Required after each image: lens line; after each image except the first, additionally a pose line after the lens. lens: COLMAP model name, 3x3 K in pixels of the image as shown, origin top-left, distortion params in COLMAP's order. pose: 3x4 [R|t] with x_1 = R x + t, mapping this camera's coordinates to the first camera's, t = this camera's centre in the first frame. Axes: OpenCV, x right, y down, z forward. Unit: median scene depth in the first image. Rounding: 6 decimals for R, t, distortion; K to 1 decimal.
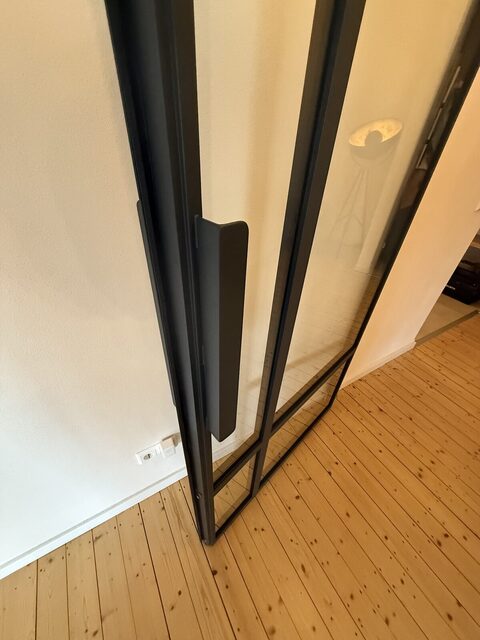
lens RADIAL K [[254.8, 0, 240.0], [0, 254.8, 320.0], [0, 0, 1]] dist [-0.001571, 0.000432]
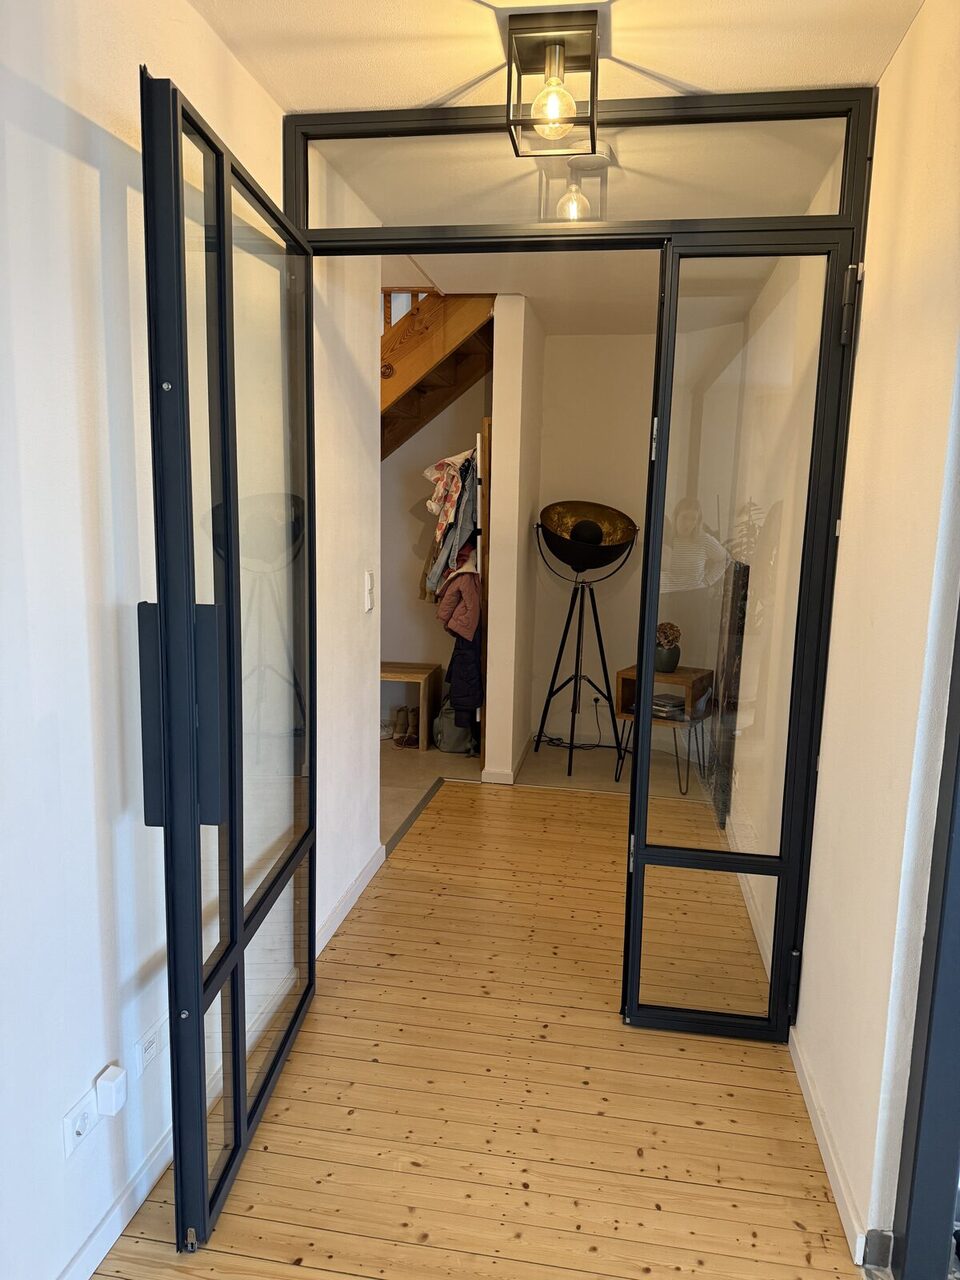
lens RADIAL K [[896.1, 0, 480.8], [0, 896.1, 654.4], [0, 0, 1]] dist [0.057423, -0.073232]
pose [[0.643866, -0.152397, 0.749808, -0.718116], [0.460781, 0.859565, -0.220971, 0.354642], [-0.610834, 0.487773, 0.623666, -0.658172]]
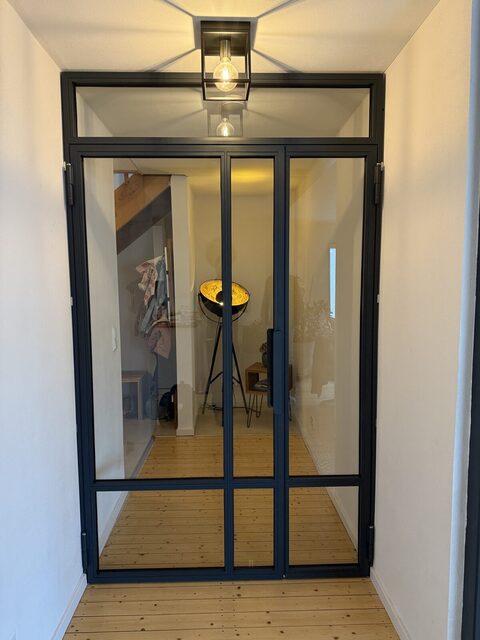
lens RADIAL K [[450.0, 0, 242.9], [0, 450.0, 324.3], [0, 0, 1]] dist [0.038668, -0.061062]
pose [[0.476027, -0.136257, 0.868811, -0.624546], [0.547675, 0.818895, -0.171646, 0.178066], [-0.688077, 0.557535, 0.464441, -0.493624]]
